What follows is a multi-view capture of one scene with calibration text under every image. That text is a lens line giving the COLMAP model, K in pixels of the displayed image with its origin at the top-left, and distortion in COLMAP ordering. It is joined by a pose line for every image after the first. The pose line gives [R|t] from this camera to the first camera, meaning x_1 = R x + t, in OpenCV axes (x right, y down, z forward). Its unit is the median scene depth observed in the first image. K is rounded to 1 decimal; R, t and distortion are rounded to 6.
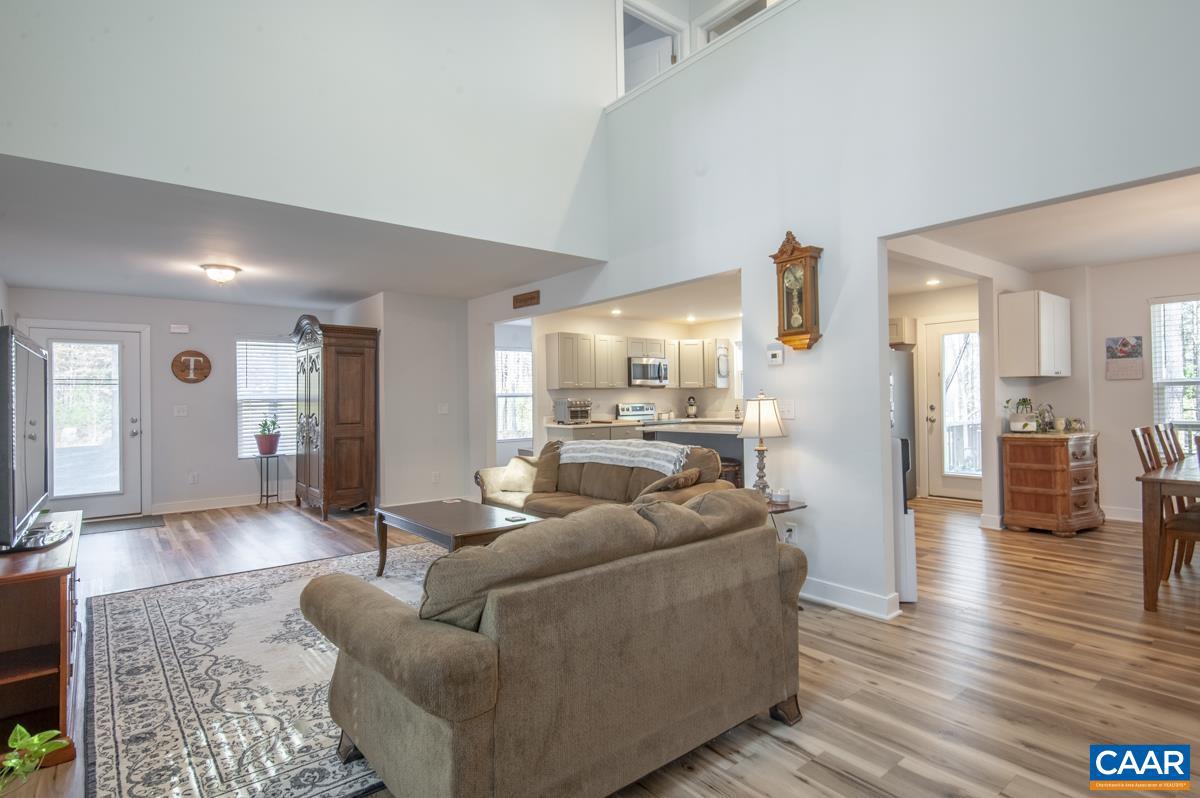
lens RADIAL K [[619.9, 0, 606.8], [0, 619.9, 394.8], [0, 0, 1]] dist [0.016257, -0.005852]
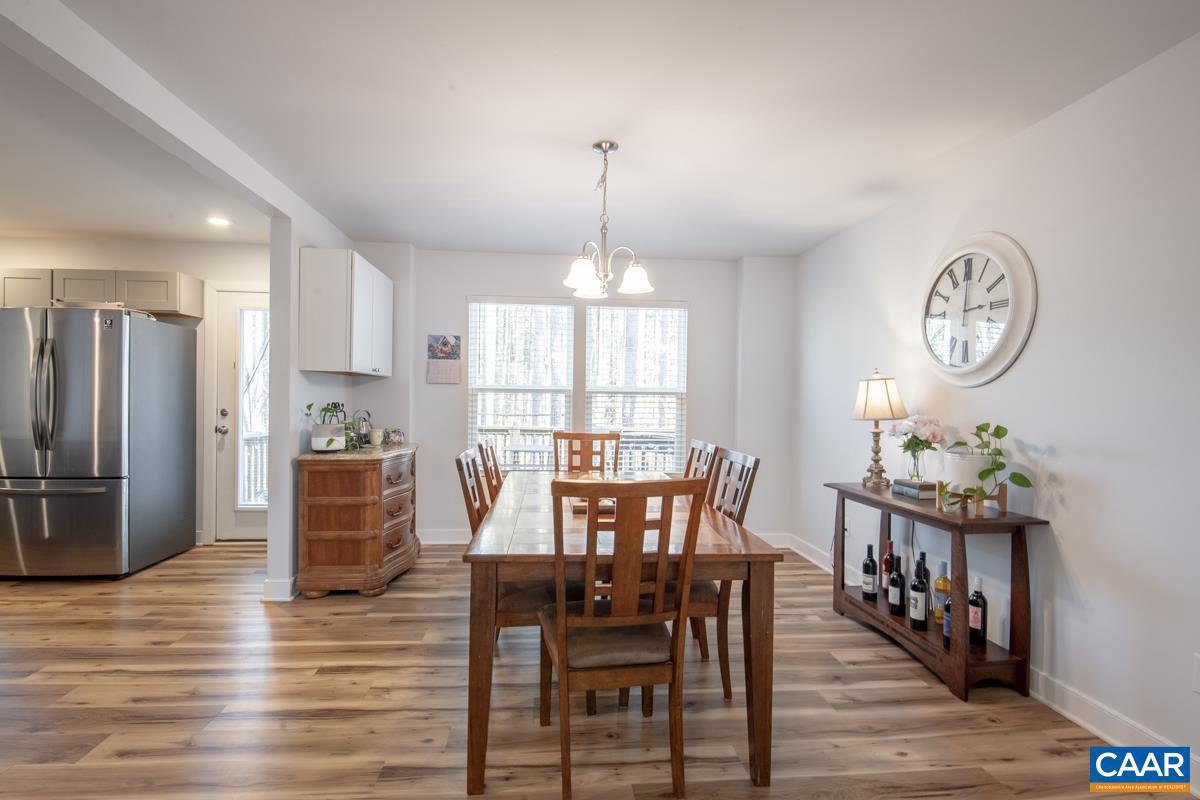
lens RADIAL K [[550.4, 0, 590.9], [0, 550.4, 401.7], [0, 0, 1]] dist [-0.004646, -0.004091]
pose [[0.571051, 0.022348, 0.820610, 0.346291], [-0.029883, 0.999533, -0.006425, -0.000282], [-0.820371, -0.020854, 0.571452, 0.429288]]
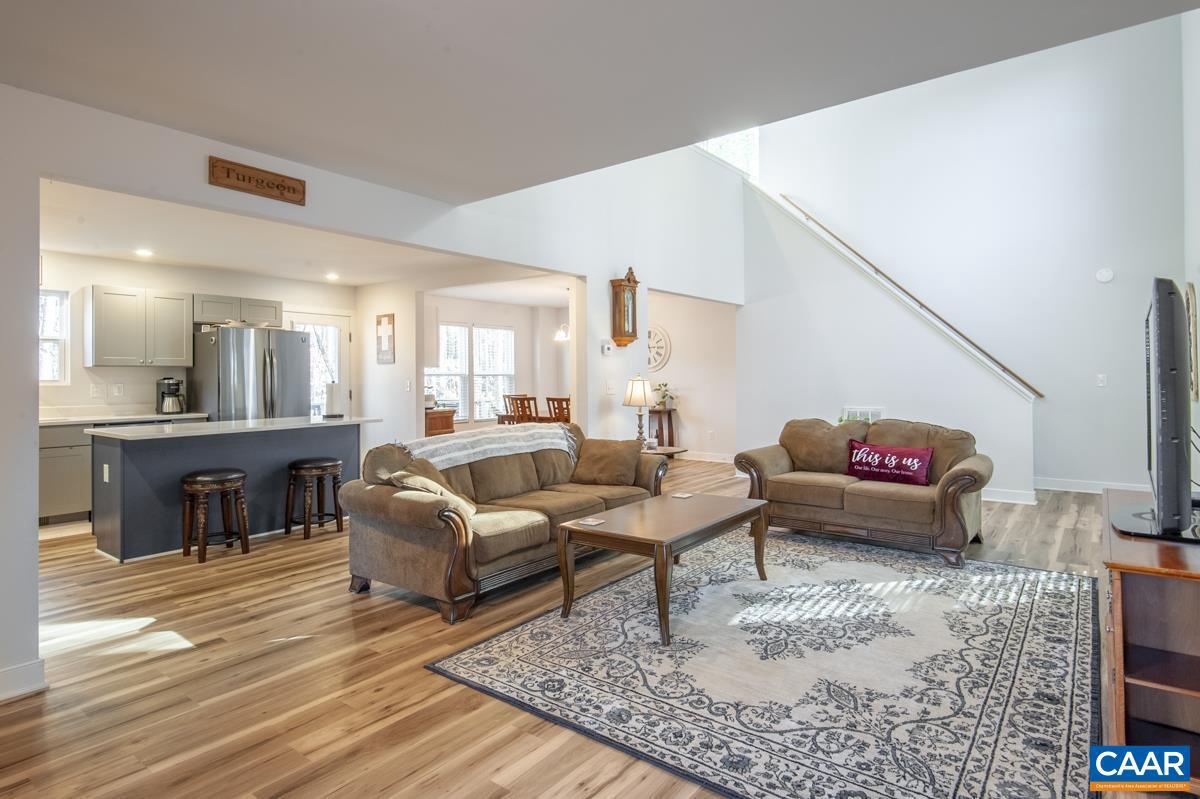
lens RADIAL K [[619.9, 0, 608.9], [0, 619.9, 389.8], [0, 0, 1]] dist [0.016257, -0.005852]
pose [[-0.214899, -0.003004, 0.976632, -0.777053], [0.002406, 0.999991, 0.003605, 0.016990], [-0.976633, 0.003125, -0.214890, 0.938631]]
